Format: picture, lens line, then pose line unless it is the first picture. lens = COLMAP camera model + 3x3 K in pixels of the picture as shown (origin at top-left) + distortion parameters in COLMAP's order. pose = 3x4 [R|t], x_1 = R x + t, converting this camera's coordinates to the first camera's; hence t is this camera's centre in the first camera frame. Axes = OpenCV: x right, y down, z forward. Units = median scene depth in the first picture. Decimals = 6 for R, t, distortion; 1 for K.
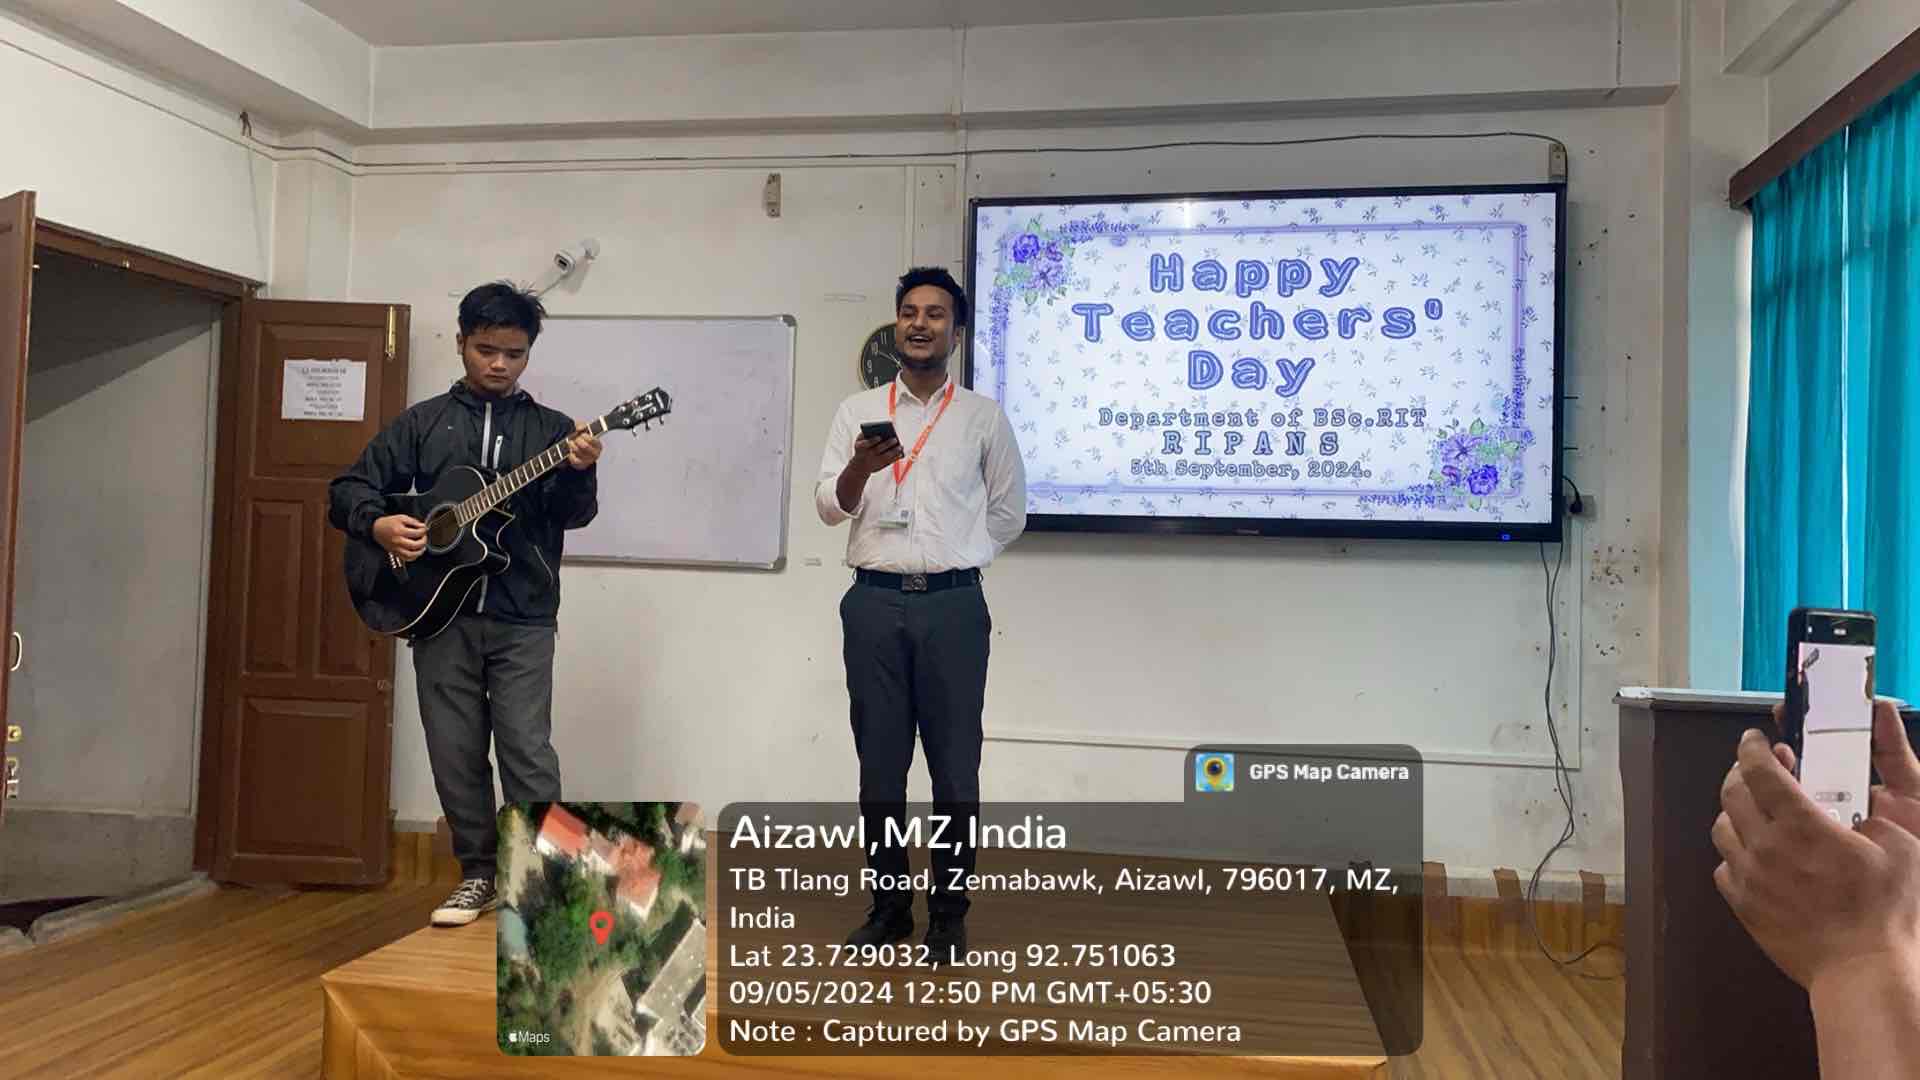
lens RADIAL K [[1448.3, 0, 964.4], [0, 1448.3, 530.0], [0, 0, 1]] dist [0.042210, -0.045590]
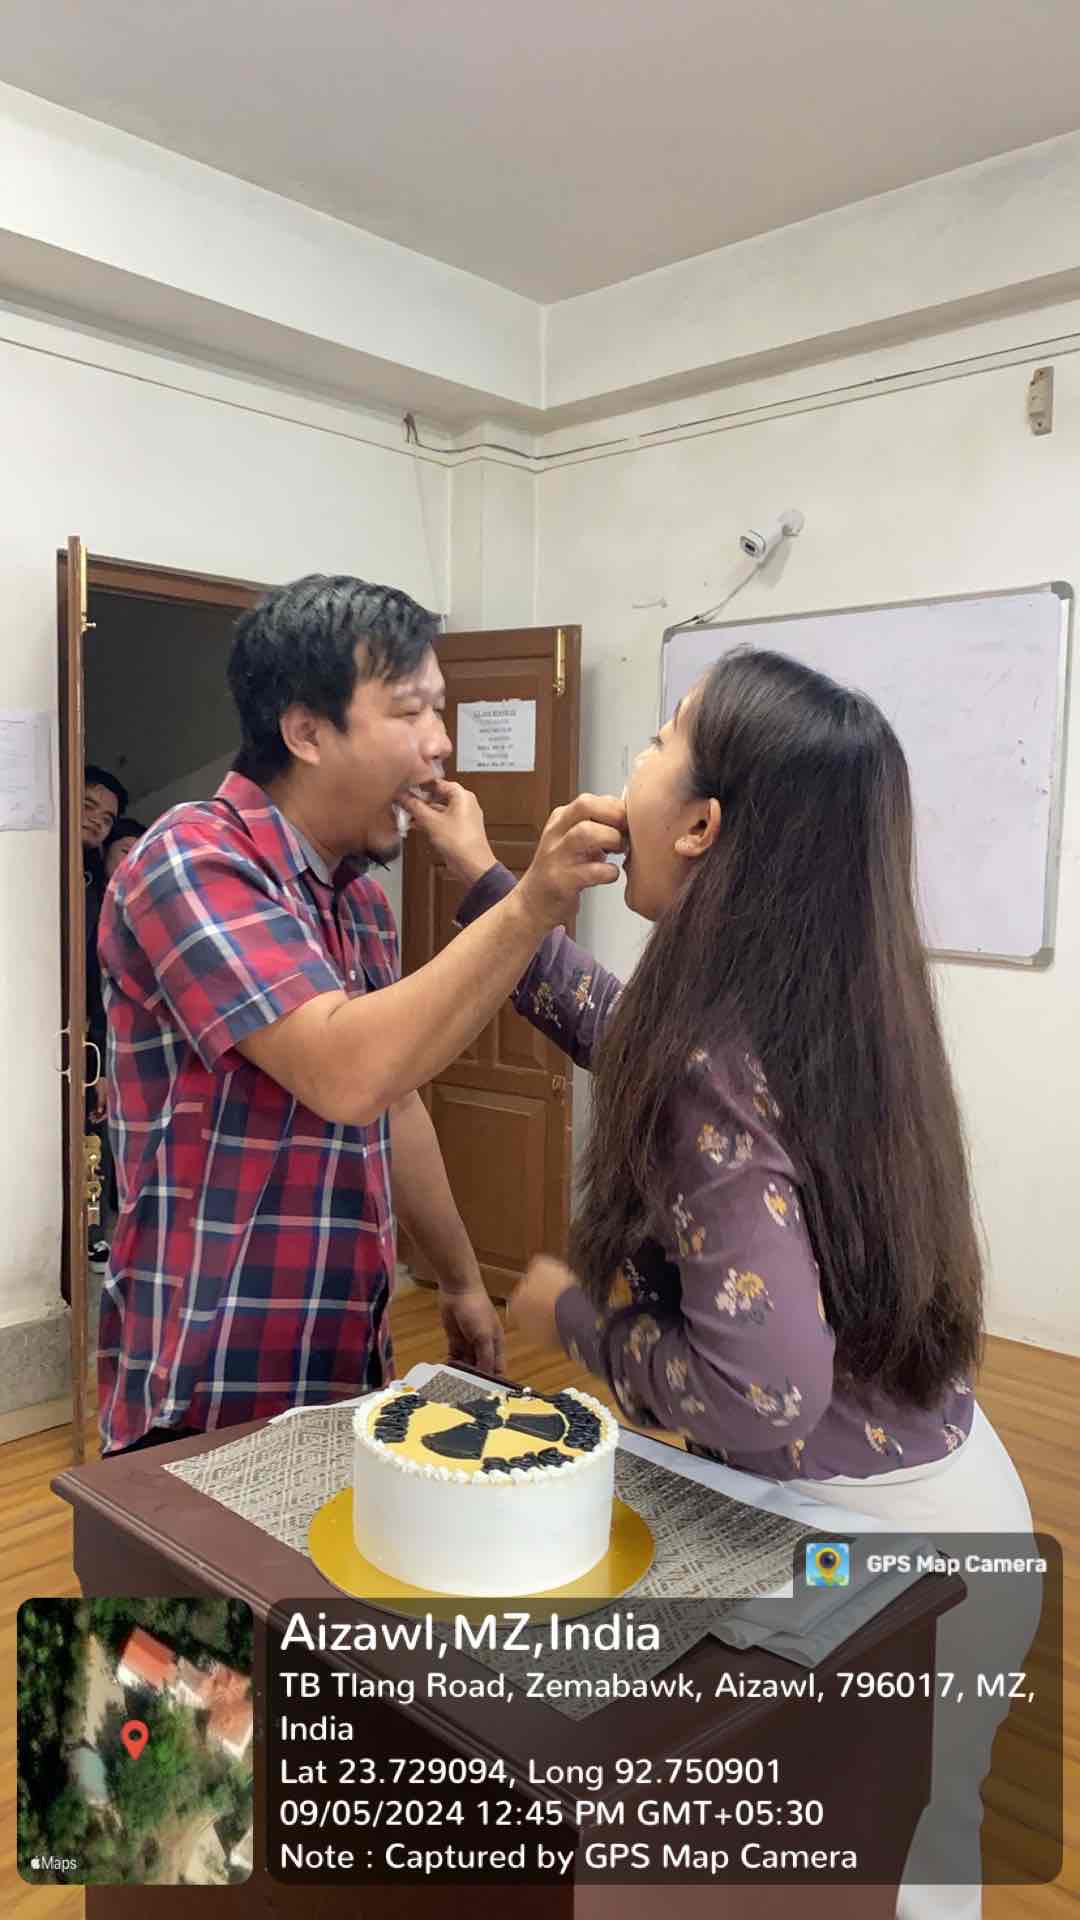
lens RADIAL K [[1448.3, 0, 540.0], [0, 1448.3, 960.0], [0, 0, 1]] dist [0.042210, -0.045590]
pose [[0.829998, 0.033767, -0.556744, 0.057298], [0.017194, 0.996143, 0.086049, -0.038210], [0.557502, -0.080993, 0.826215, 0.303958]]
